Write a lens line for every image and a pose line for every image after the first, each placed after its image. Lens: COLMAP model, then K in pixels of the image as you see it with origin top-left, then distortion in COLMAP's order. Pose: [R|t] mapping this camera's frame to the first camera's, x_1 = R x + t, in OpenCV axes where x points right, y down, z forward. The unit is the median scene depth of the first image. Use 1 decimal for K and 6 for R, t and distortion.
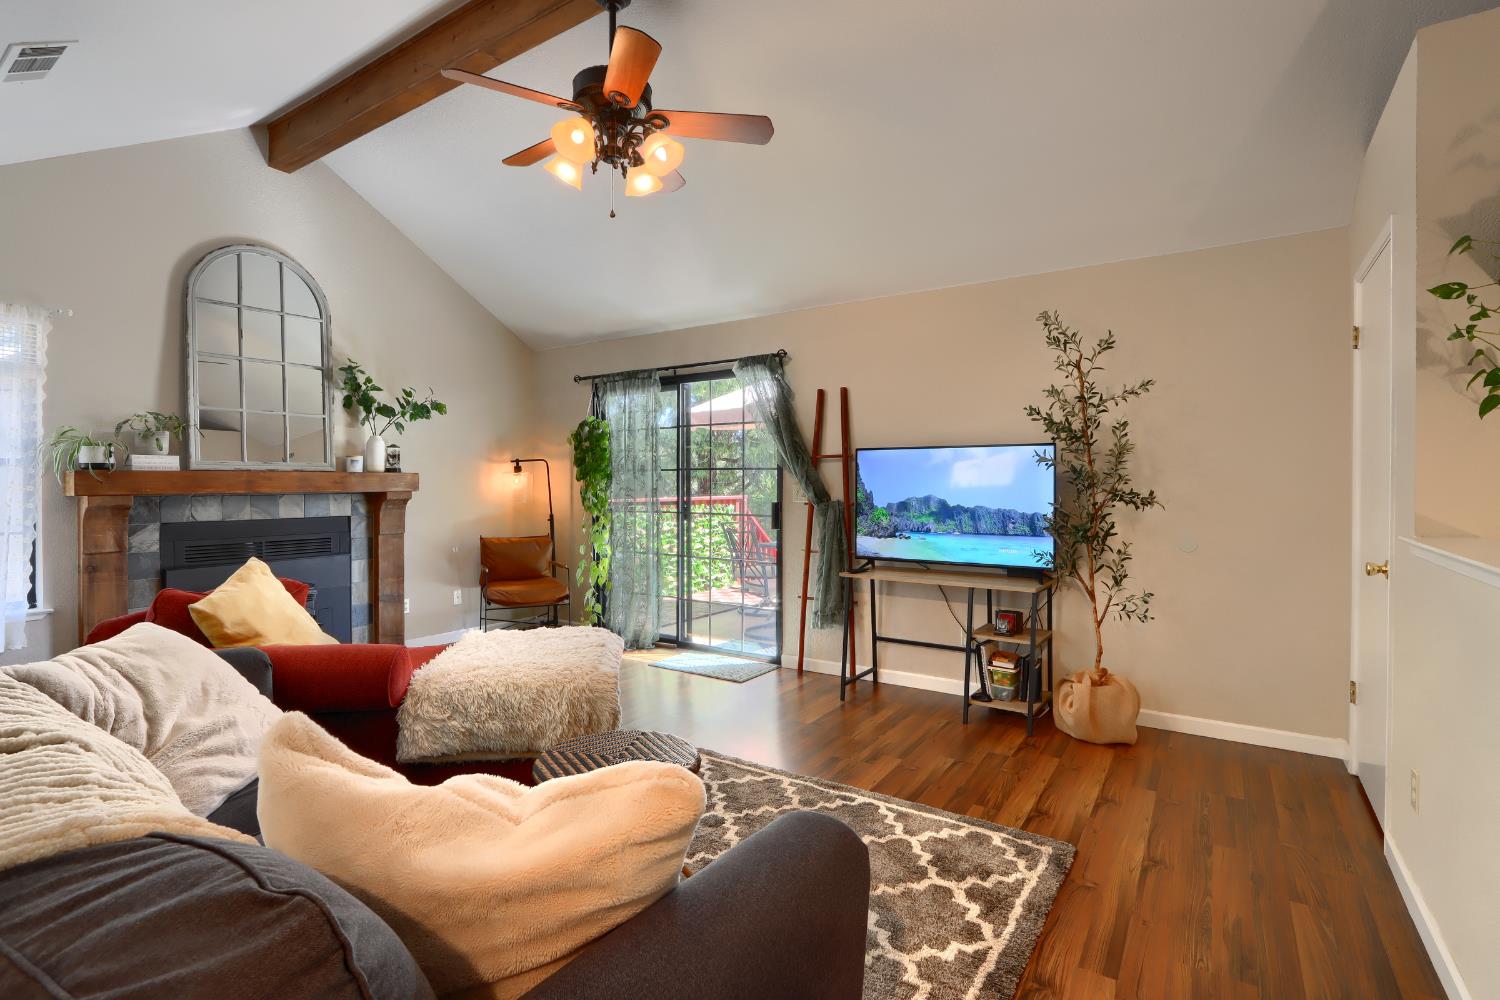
lens RADIAL K [[705.7, 0, 751.6], [0, 705.7, 491.9], [0, 0, 1]] dist [-0.005165, 0.000654]
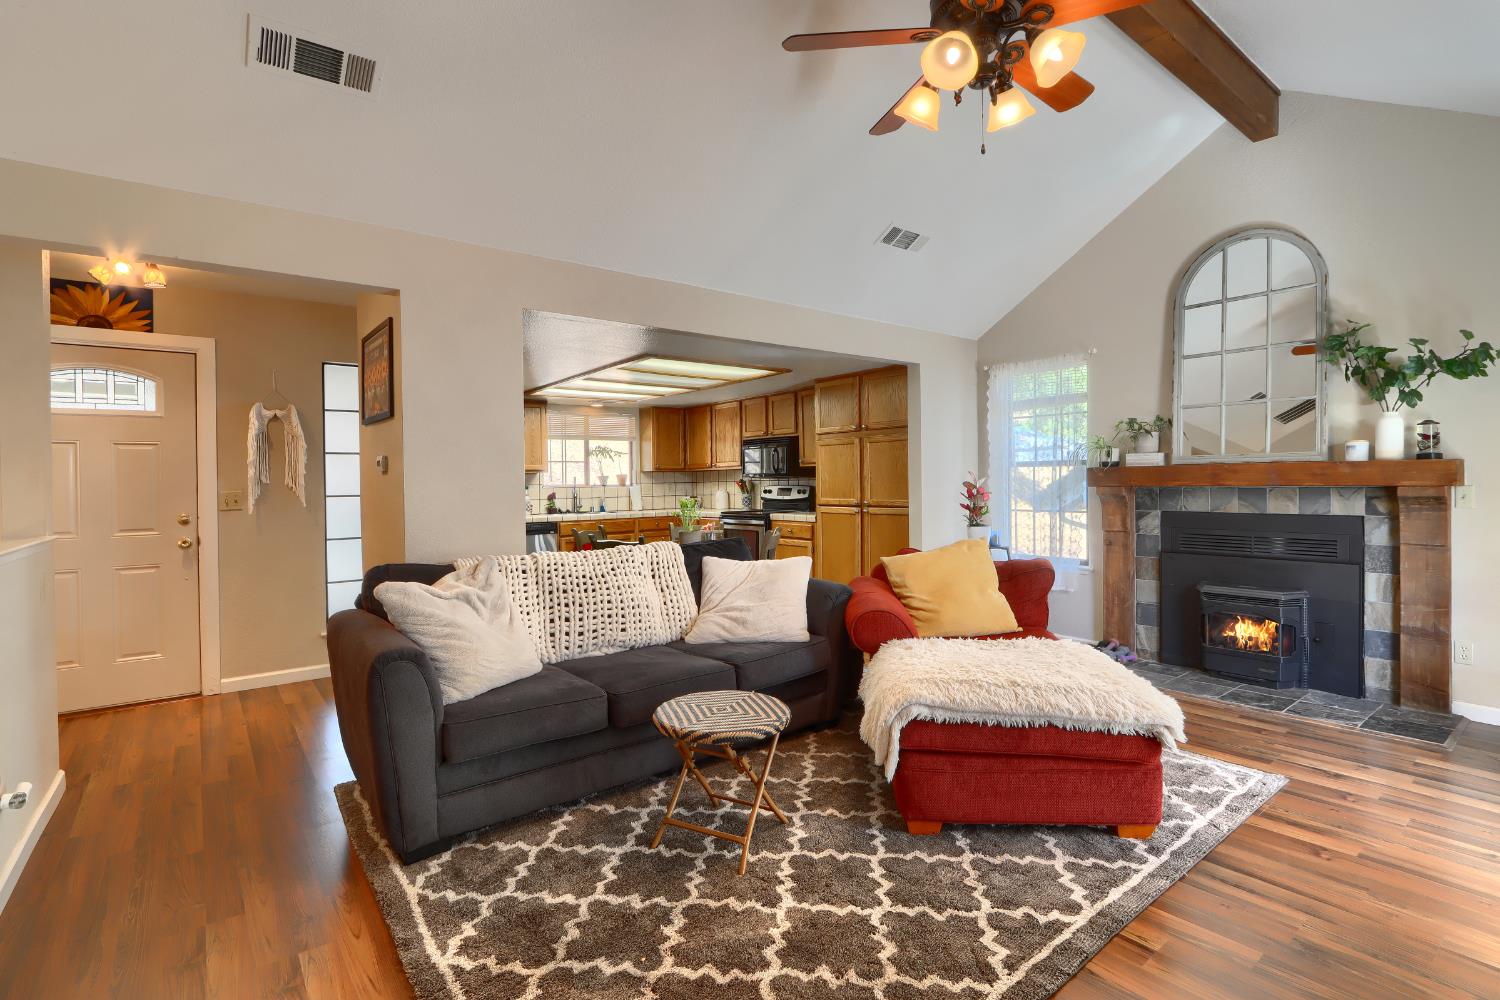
lens RADIAL K [[705.7, 0, 751.2], [0, 705.7, 494.1], [0, 0, 1]] dist [-0.005165, 0.000654]
pose [[-0.303258, 0.027358, -0.952516, 0.451193], [0.003002, 0.999610, 0.027755, -0.016939], [0.952904, 0.005557, -0.303222, 0.671840]]
